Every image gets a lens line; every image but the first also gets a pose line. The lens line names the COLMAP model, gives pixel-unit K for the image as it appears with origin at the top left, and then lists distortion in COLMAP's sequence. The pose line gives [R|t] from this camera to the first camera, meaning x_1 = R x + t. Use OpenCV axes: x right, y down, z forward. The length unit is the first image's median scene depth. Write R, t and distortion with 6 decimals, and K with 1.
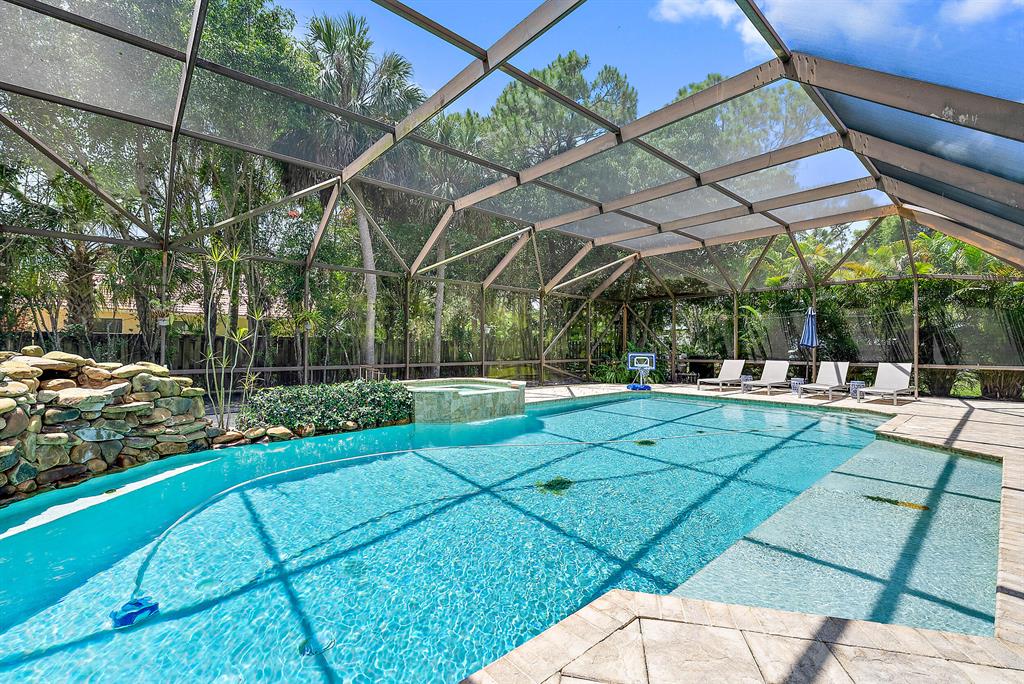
lens RADIAL K [[445.8, 0, 504.1], [0, 445.8, 341.9], [0, 0, 1]] dist [-0.002411, -0.001264]
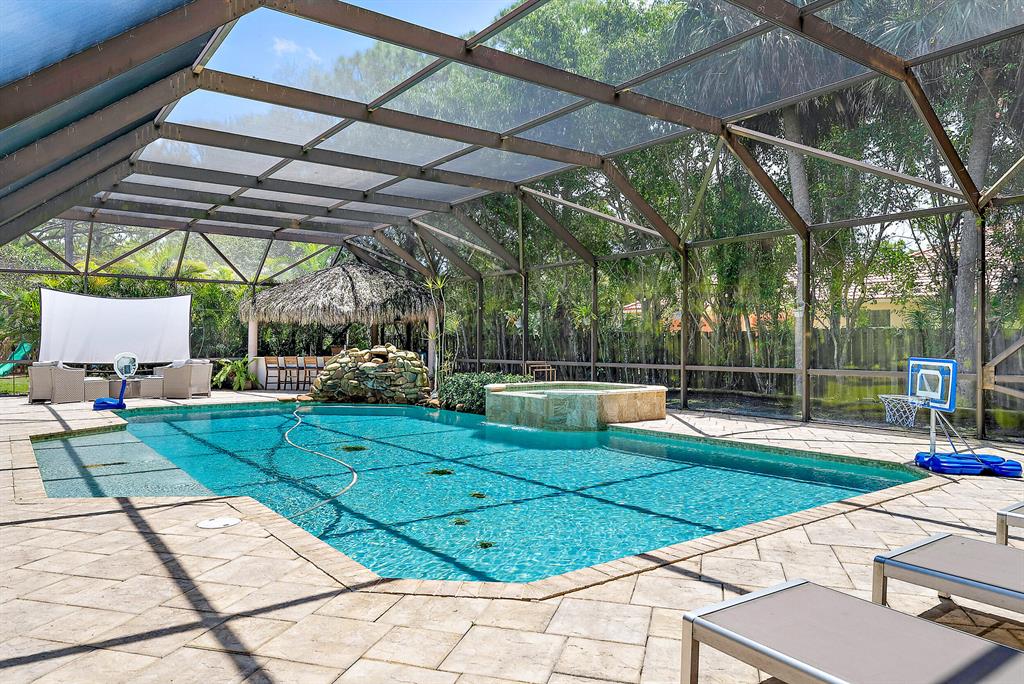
lens RADIAL K [[695.4, 0, 502.9], [0, 695.4, 345.4], [0, 0, 1]] dist [-0.004459, 0.004063]
pose [[-0.053285, 0.003070, -0.998575, 2.065941], [0.012437, 0.999920, 0.002410, 0.011814], [0.998502, -0.012291, -0.053319, 1.539189]]
